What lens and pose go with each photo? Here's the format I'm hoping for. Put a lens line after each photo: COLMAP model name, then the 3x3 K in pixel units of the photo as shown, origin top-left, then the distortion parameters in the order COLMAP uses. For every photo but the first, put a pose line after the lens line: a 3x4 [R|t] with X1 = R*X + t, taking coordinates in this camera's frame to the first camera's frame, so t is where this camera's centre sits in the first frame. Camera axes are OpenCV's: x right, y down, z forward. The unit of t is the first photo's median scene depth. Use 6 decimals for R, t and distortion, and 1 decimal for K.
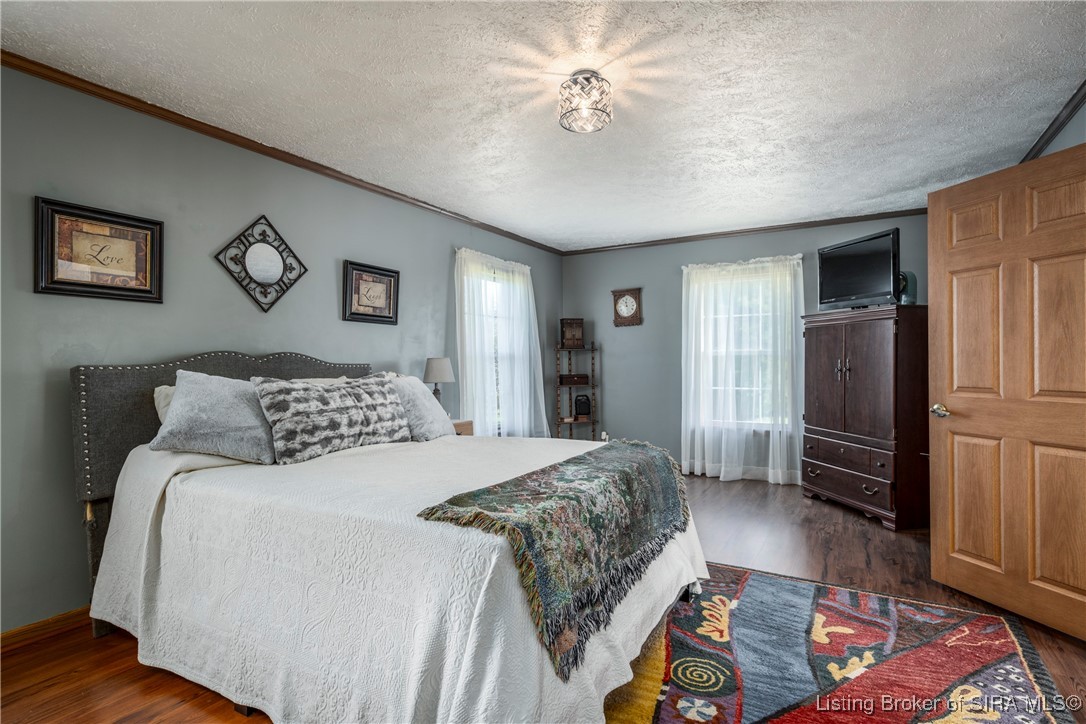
lens RADIAL K [[551.6, 0, 543.8], [0, 551.6, 360.5], [0, 0, 1]] dist [-0.000332, 0.001671]
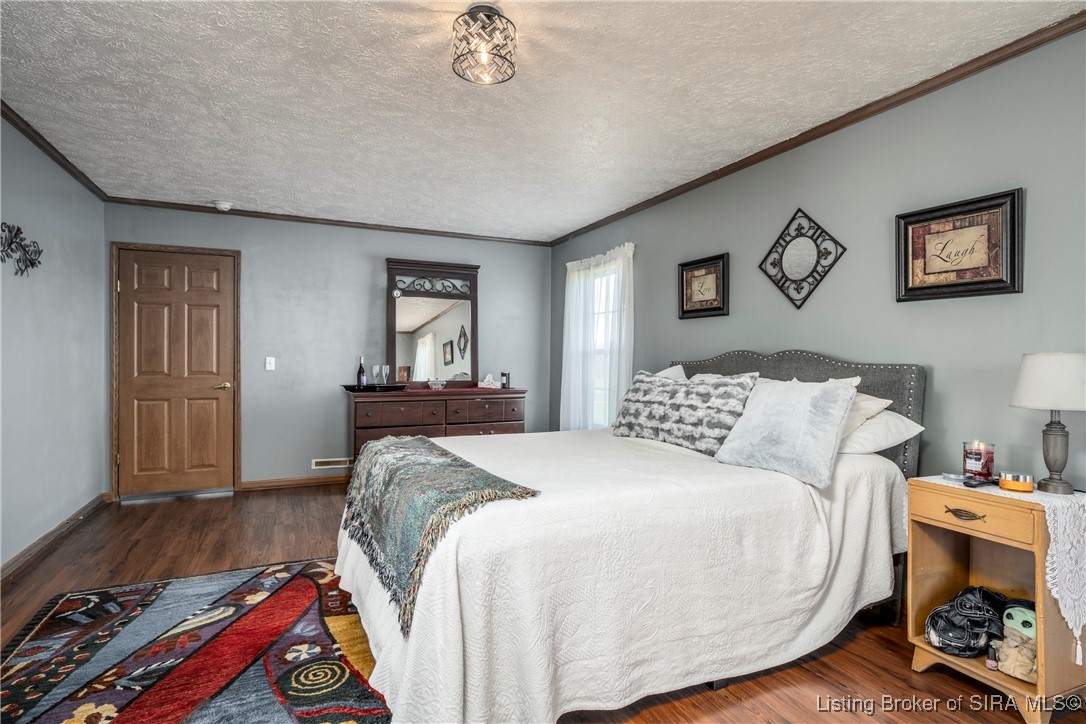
lens RADIAL K [[551.6, 0, 543.9], [0, 551.6, 357.4], [0, 0, 1]] dist [-0.000332, 0.001671]
pose [[-0.568571, -0.002102, -0.822631, 0.557830], [-0.002381, 0.999997, -0.000909, -0.000413], [0.822630, 0.001441, -0.568575, 1.220959]]
